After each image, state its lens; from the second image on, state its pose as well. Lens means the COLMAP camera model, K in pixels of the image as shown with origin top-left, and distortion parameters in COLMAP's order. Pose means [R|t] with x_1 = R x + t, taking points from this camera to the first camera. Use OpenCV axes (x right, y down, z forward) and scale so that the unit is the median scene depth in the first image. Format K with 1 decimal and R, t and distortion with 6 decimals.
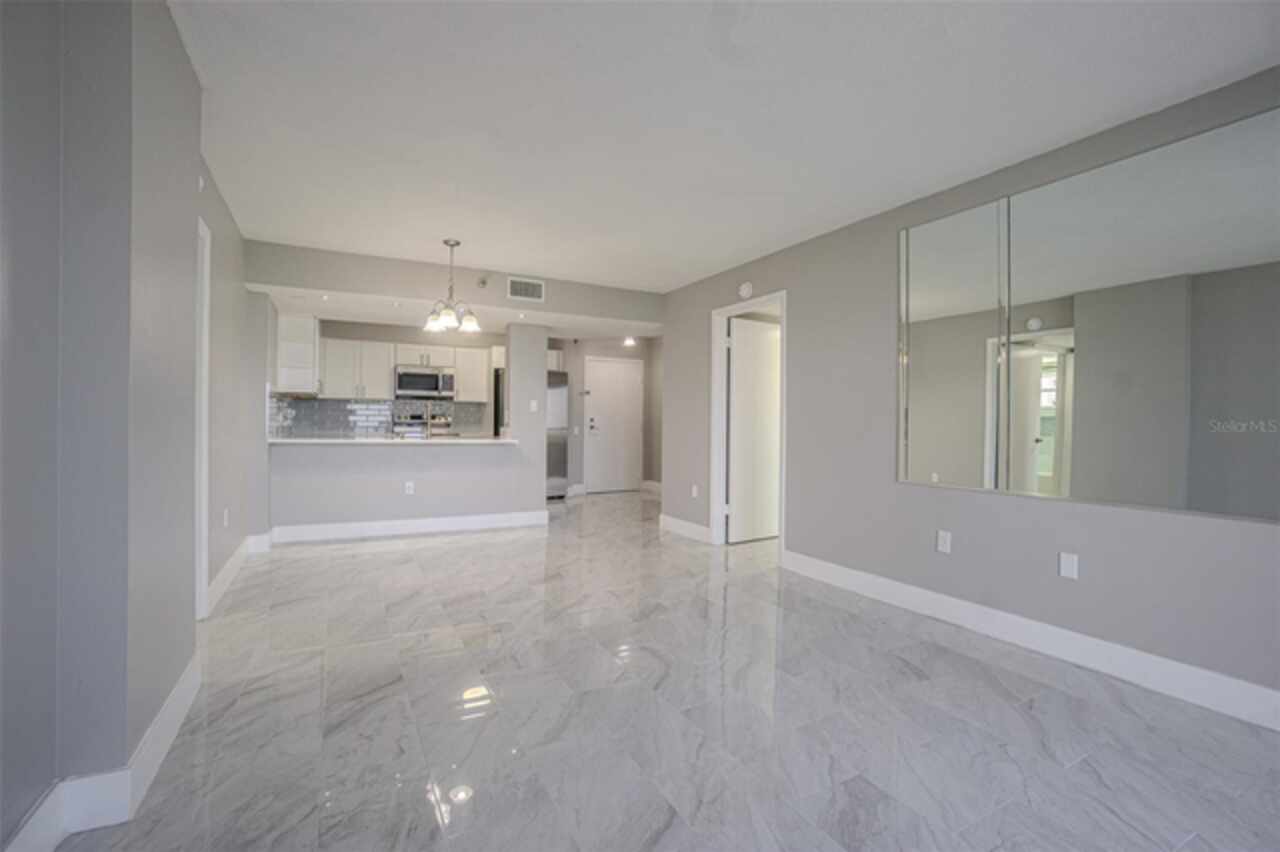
lens RADIAL K [[565.2, 0, 631.8], [0, 565.2, 417.3], [0, 0, 1]] dist [-0.066797, 0.028560]
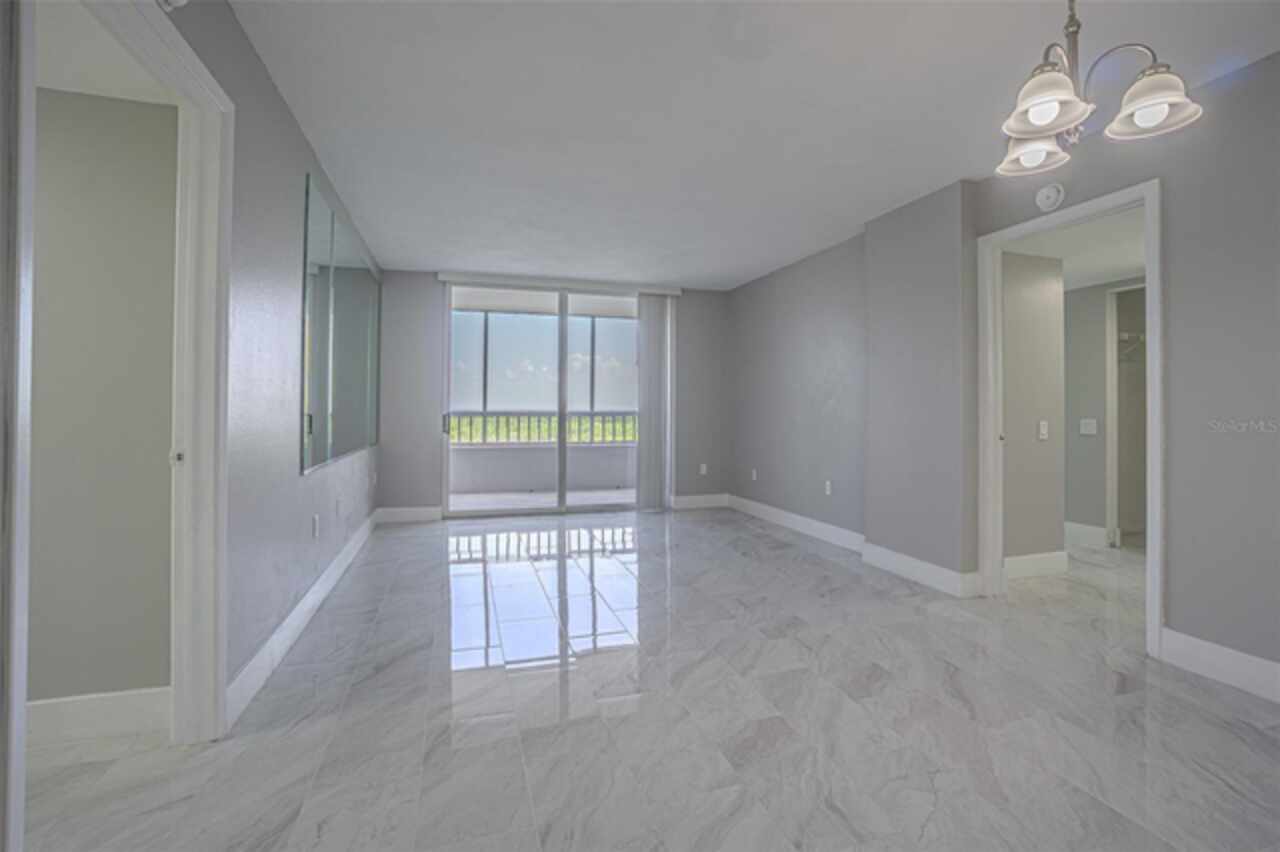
lens RADIAL K [[565.2, 0, 631.8], [0, 565.2, 417.3], [0, 0, 1]] dist [-0.066797, 0.028560]
pose [[-0.979618, -0.014040, 0.200377, -0.093910], [-0.012565, 0.999884, 0.008628, 0.006892], [-0.200475, 0.005935, -0.979681, 1.022090]]
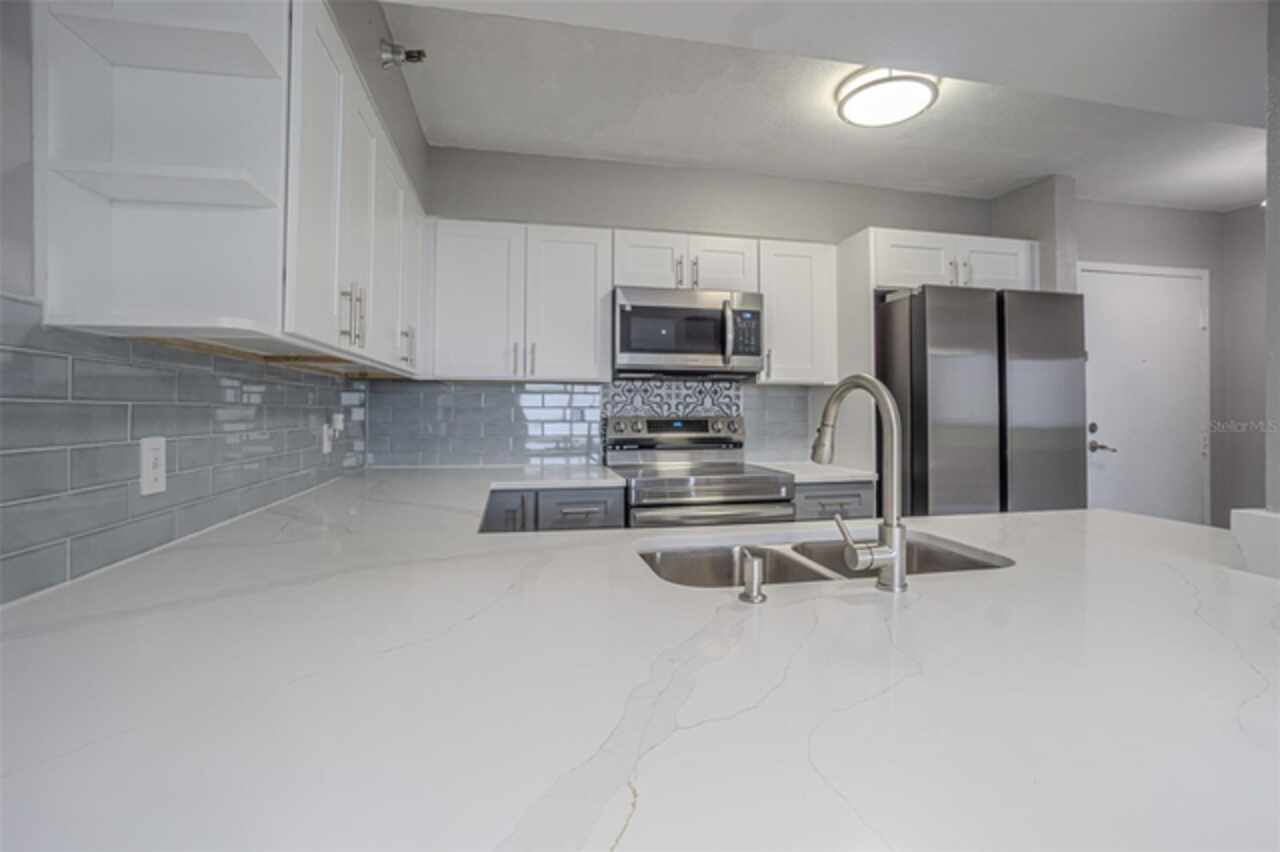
lens RADIAL K [[565.2, 0, 631.8], [0, 565.2, 417.3], [0, 0, 1]] dist [-0.066797, 0.028560]
pose [[0.958791, -0.002985, -0.284098, -0.393362], [0.009120, 0.999753, 0.020273, -0.018661], [0.283967, -0.022029, 0.958581, 0.829360]]
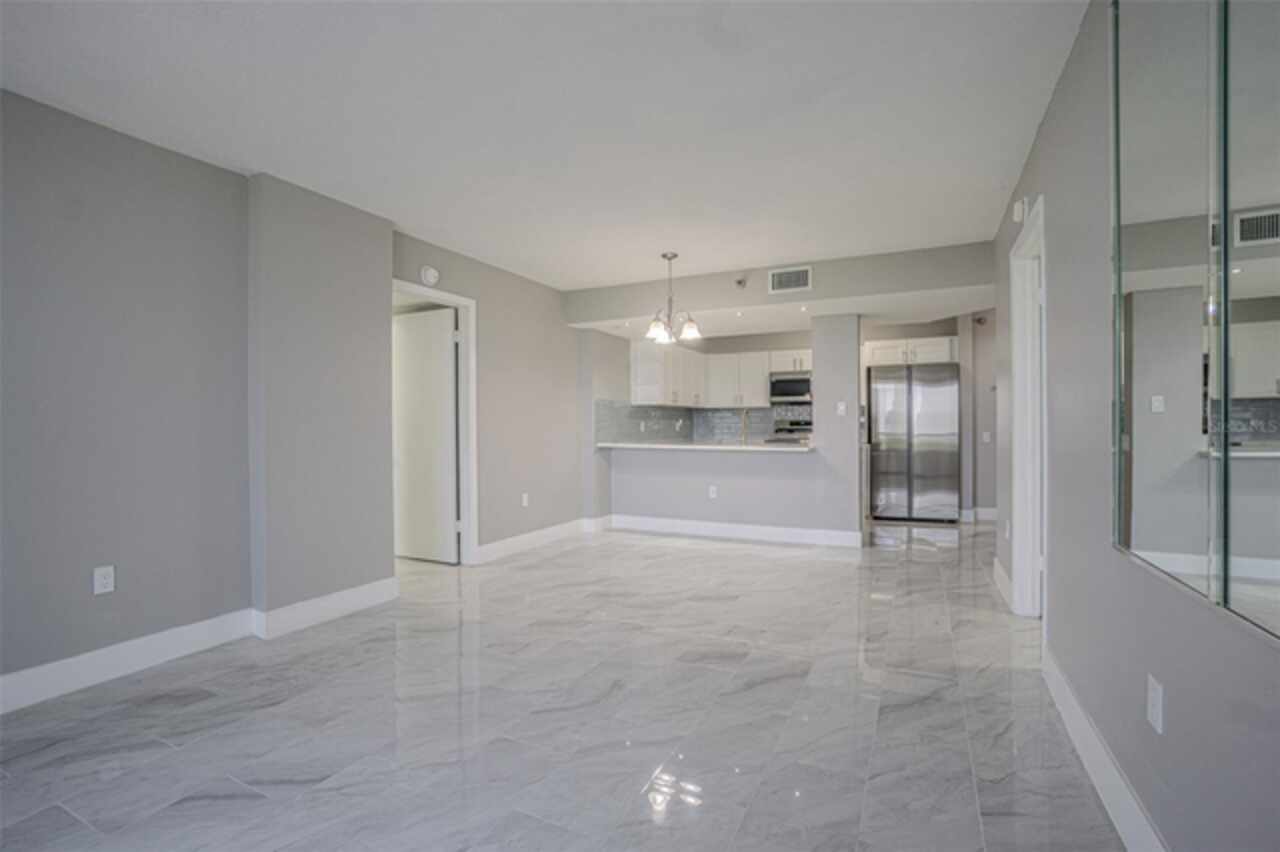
lens RADIAL K [[582.0, 0, 635.1], [0, 582.0, 429.7], [0, 0, 1]] dist [-0.053167, 0.000050]
pose [[0.578330, -0.007944, -0.815764, 0.382625], [0.017255, 0.999848, 0.002496, 0.004323], [0.815620, -0.015519, 0.578380, 0.241008]]
